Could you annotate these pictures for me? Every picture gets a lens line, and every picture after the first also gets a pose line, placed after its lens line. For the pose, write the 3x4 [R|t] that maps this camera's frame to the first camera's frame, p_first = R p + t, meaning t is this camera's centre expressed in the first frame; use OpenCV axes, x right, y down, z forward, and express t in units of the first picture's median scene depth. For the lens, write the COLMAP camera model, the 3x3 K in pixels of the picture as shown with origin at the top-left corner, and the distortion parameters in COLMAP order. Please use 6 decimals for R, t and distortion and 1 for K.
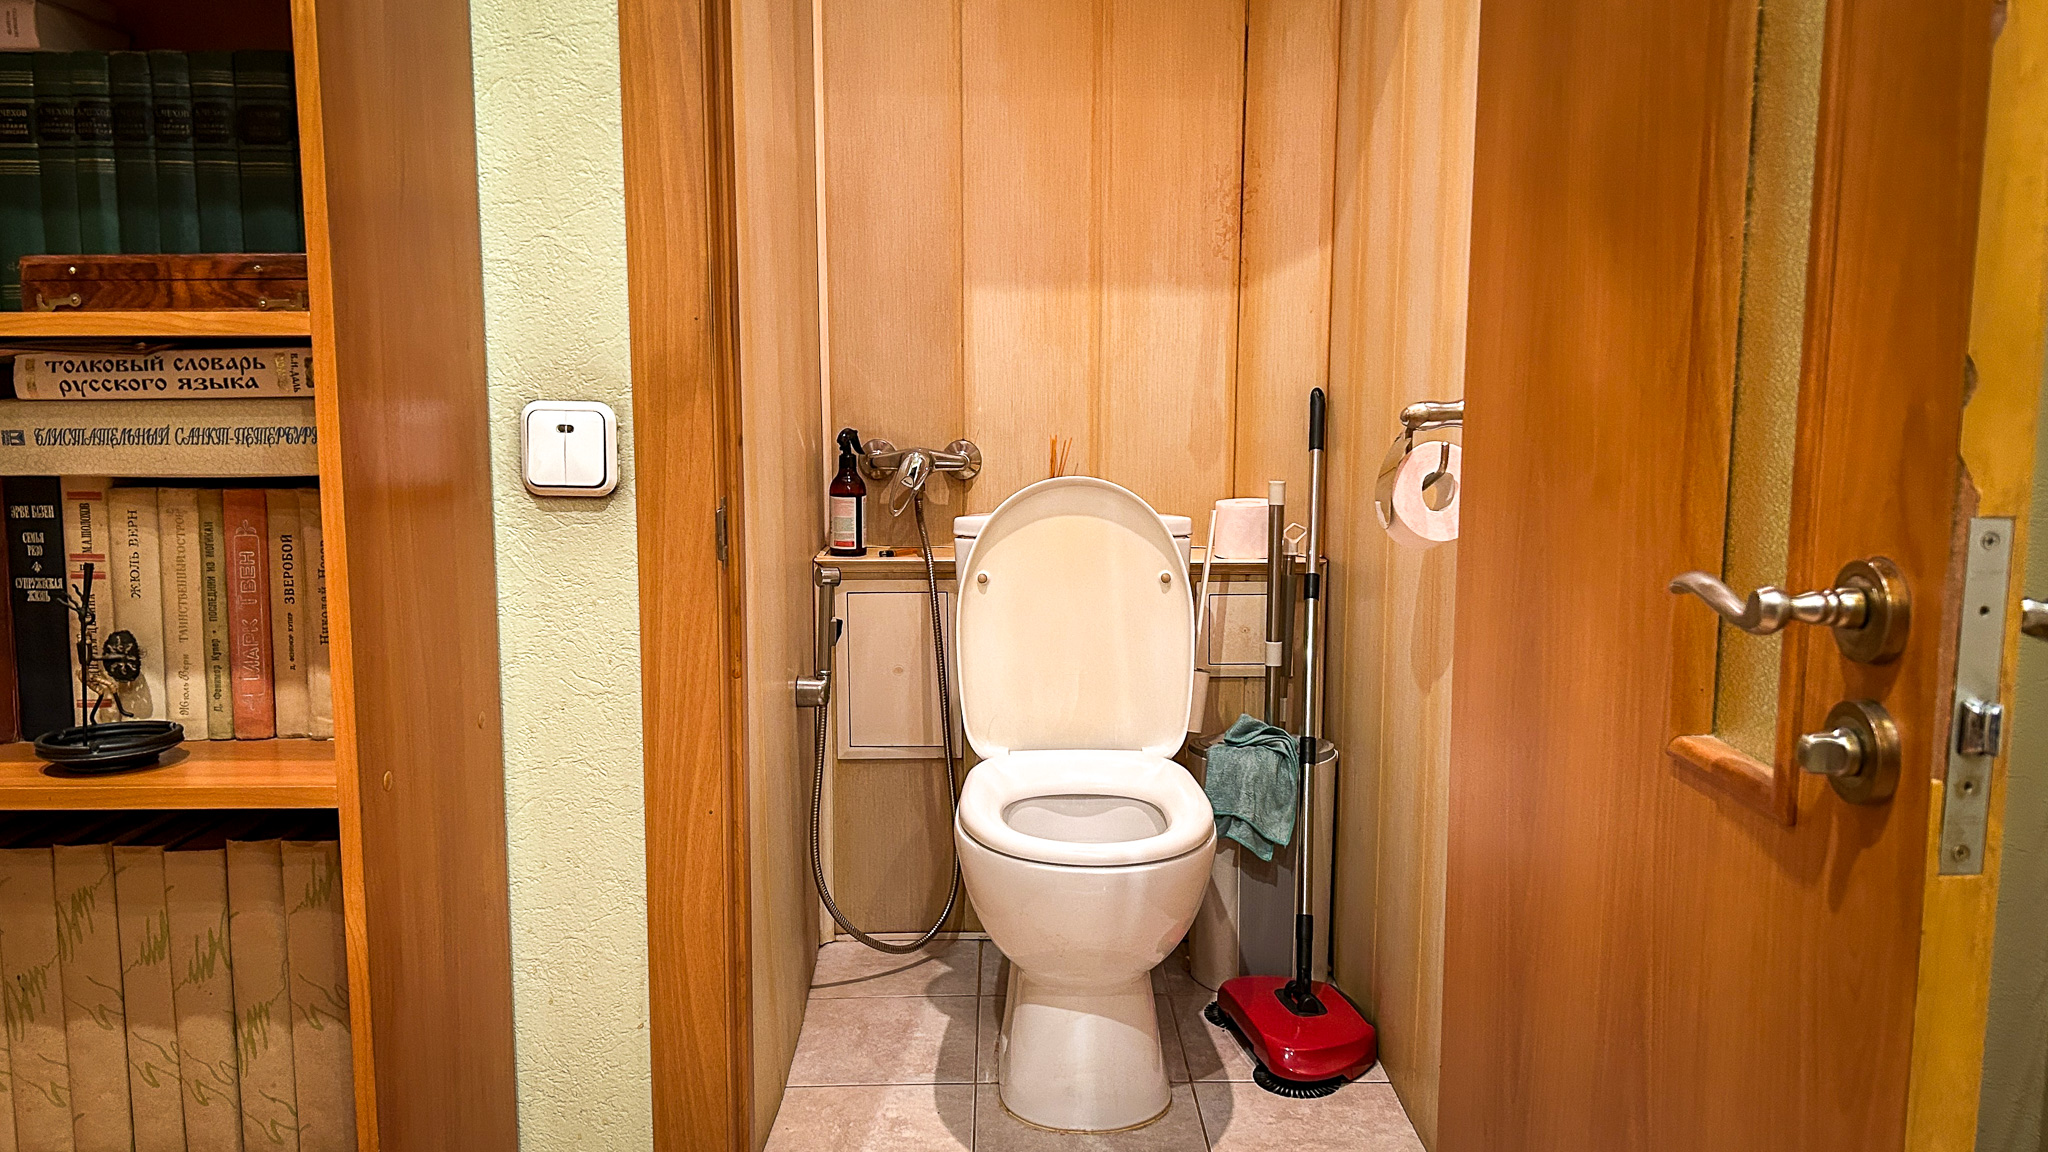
lens RADIAL K [[1539.7, 0, 1006.9], [0, 1539.7, 566.1], [0, 0, 1]] dist [0.066331, -0.093611]
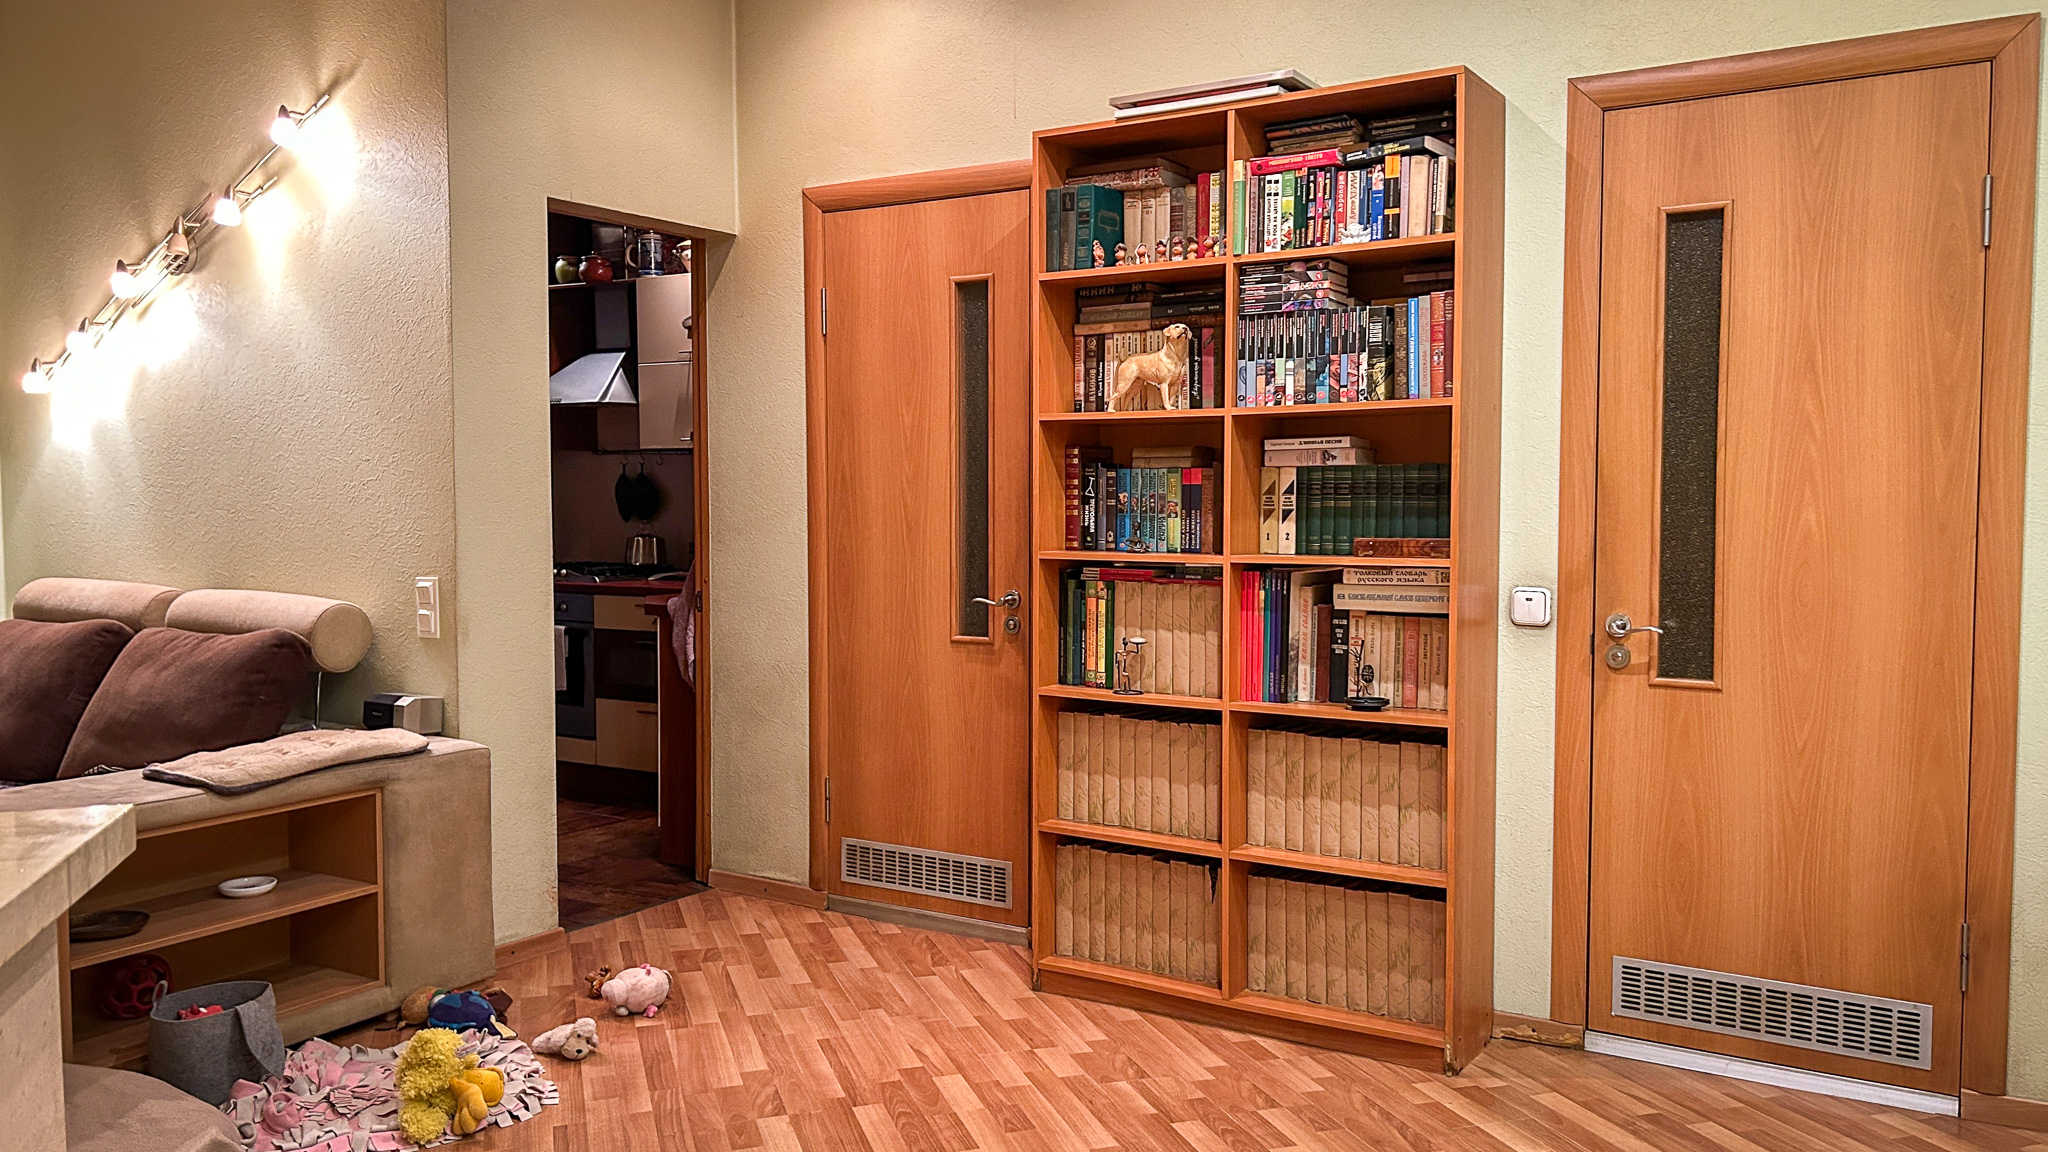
lens RADIAL K [[1539.7, 0, 1007.5], [0, 1539.7, 562.3], [0, 0, 1]] dist [0.066331, -0.093611]
pose [[0.839943, 0.021067, -0.542265, 0.403271], [-0.070648, 0.994987, -0.070775, 0.101028], [0.538056, 0.097757, 0.837221, -1.728435]]
